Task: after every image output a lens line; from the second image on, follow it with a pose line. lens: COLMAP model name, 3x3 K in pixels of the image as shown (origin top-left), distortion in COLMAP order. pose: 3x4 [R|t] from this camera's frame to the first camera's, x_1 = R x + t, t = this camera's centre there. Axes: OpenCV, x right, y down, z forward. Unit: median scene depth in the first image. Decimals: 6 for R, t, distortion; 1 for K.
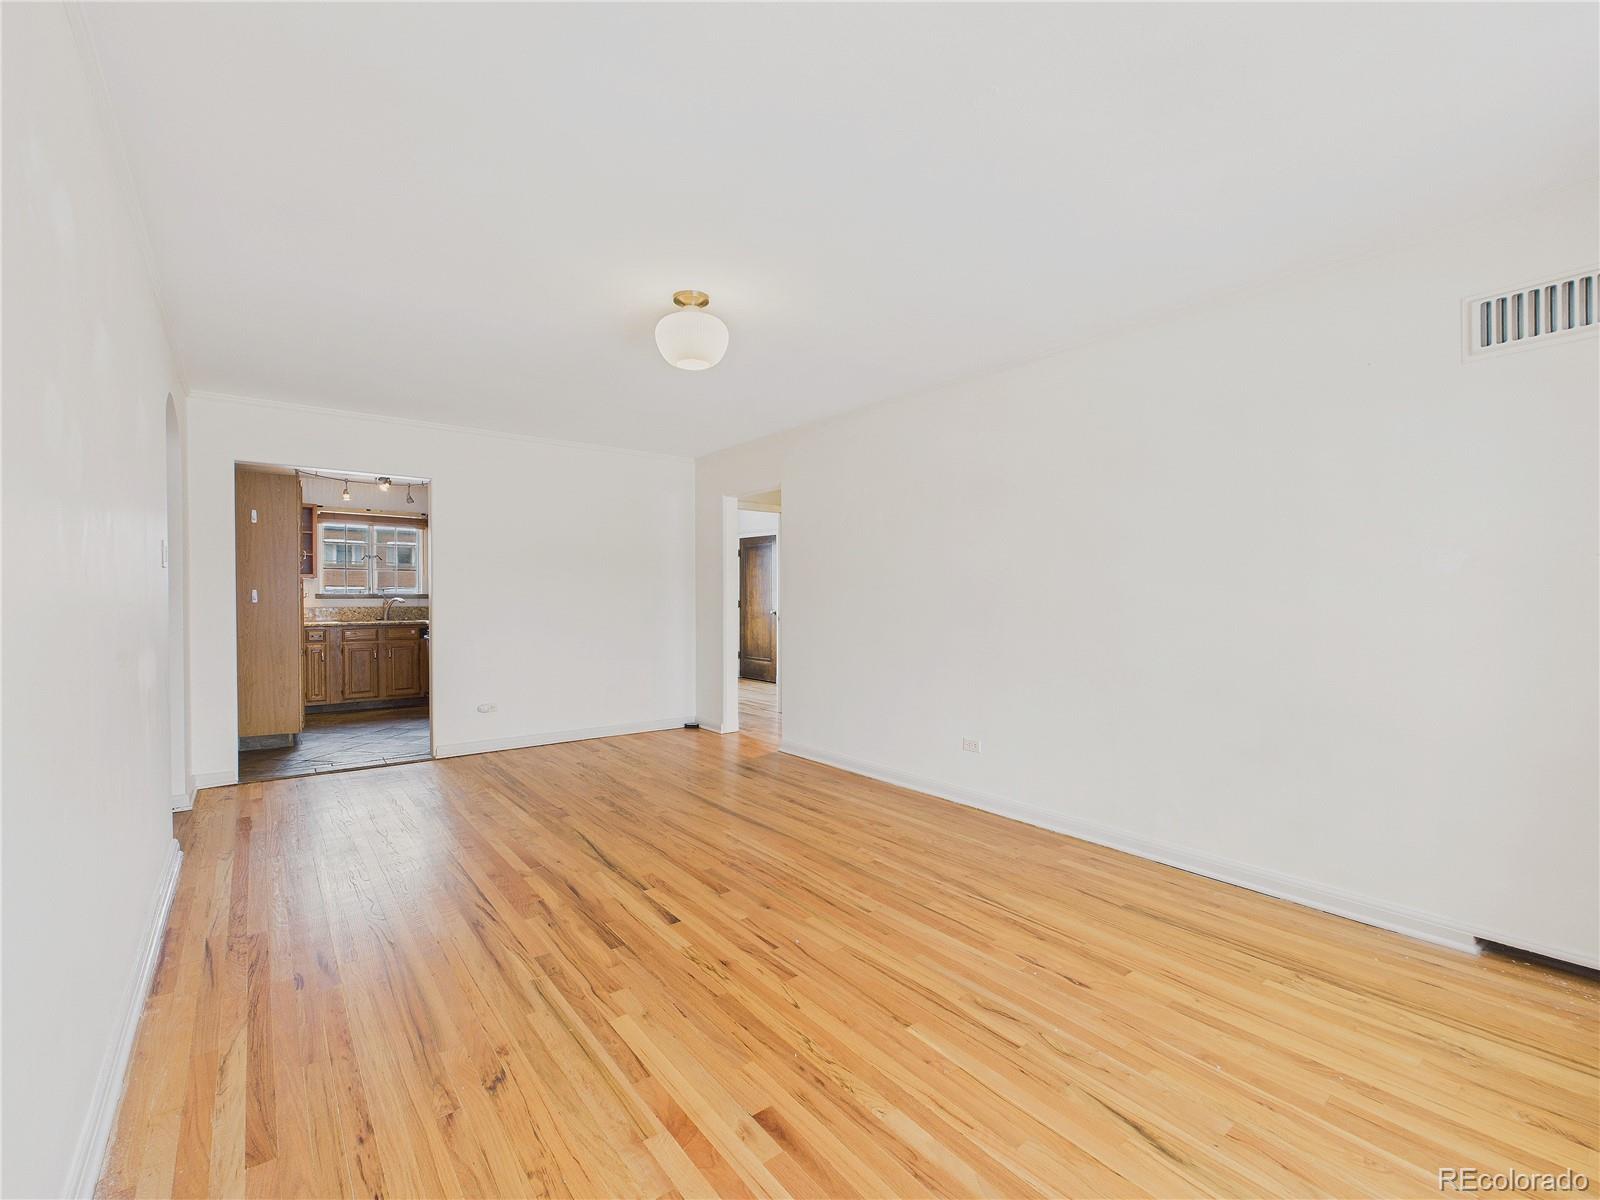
lens RADIAL K [[673.4, 0, 809.4], [0, 673.4, 598.9], [0, 0, 1]] dist [-0.000862, -0.000424]
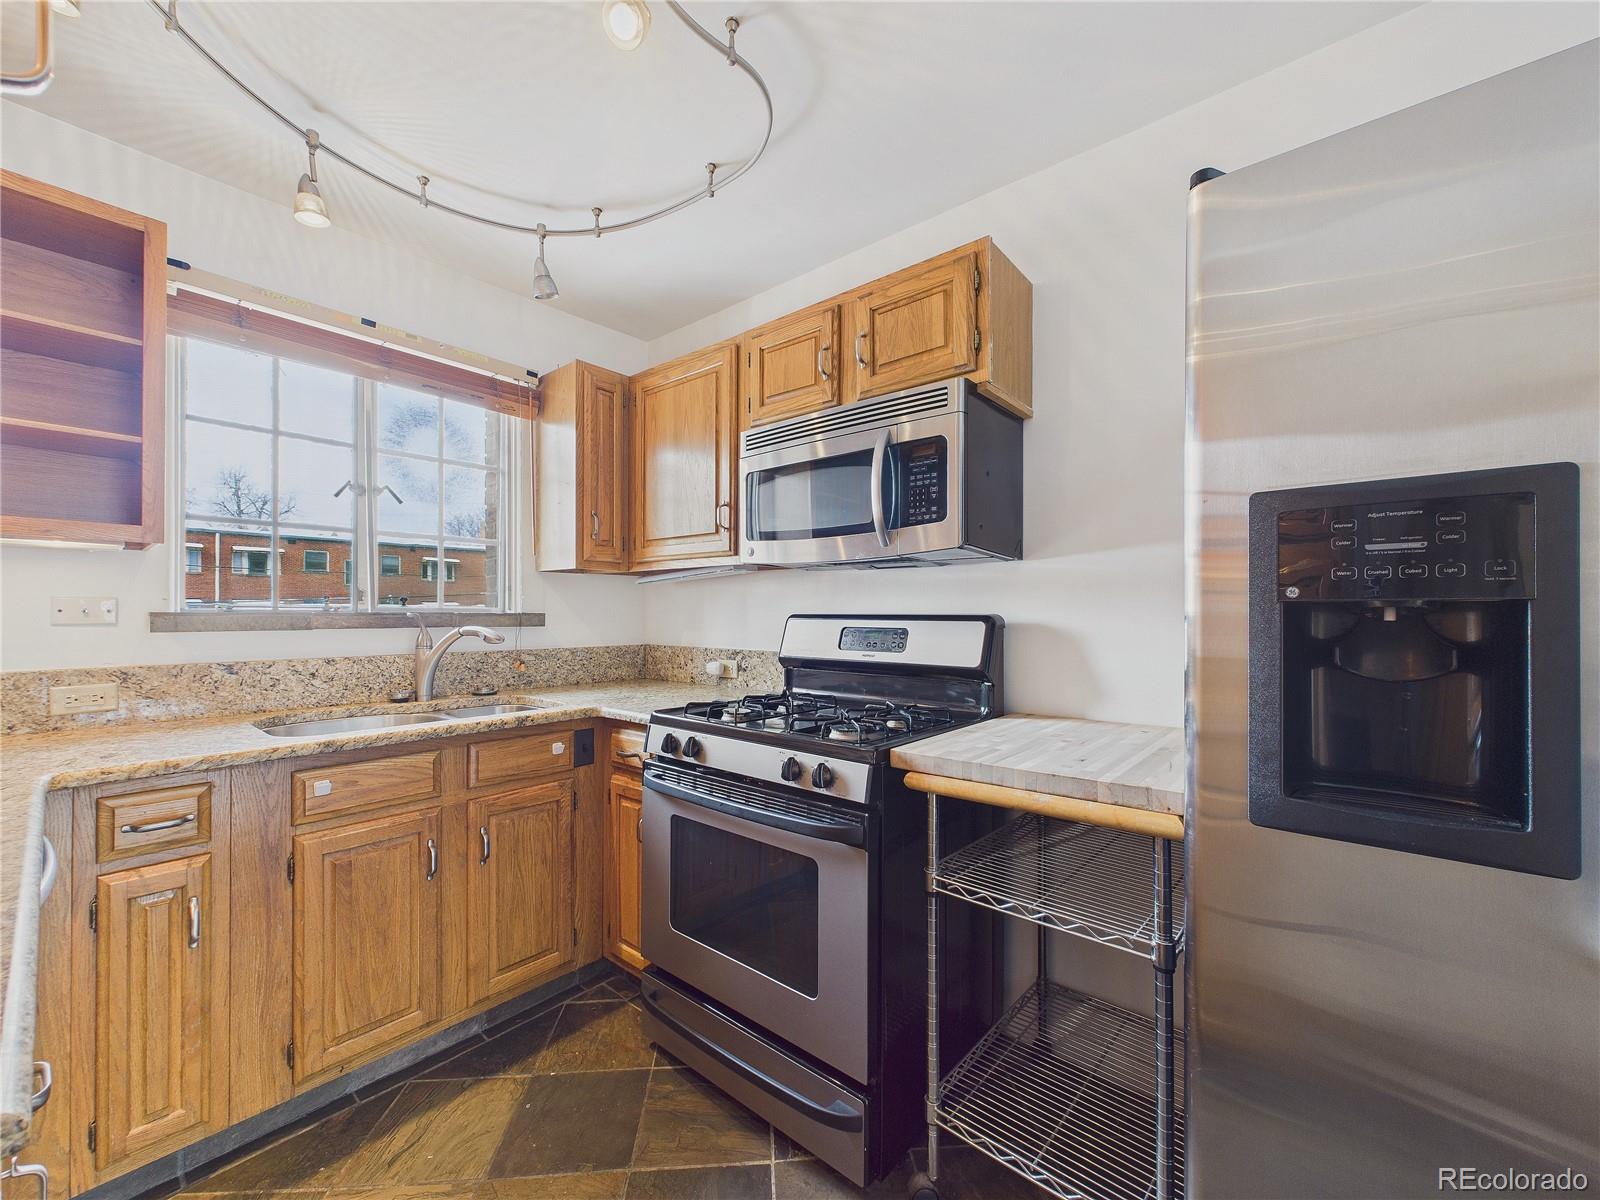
lens RADIAL K [[634.1, 0, 800.0], [0, 634.1, 600.0], [0, 0, 1]] dist [0.000337, -0.000003]
pose [[0.984365, 0.004451, 0.176082, -0.548378], [-0.000829, 0.999787, -0.020635, -0.006943], [-0.176136, 0.020167, 0.984159, 0.739242]]
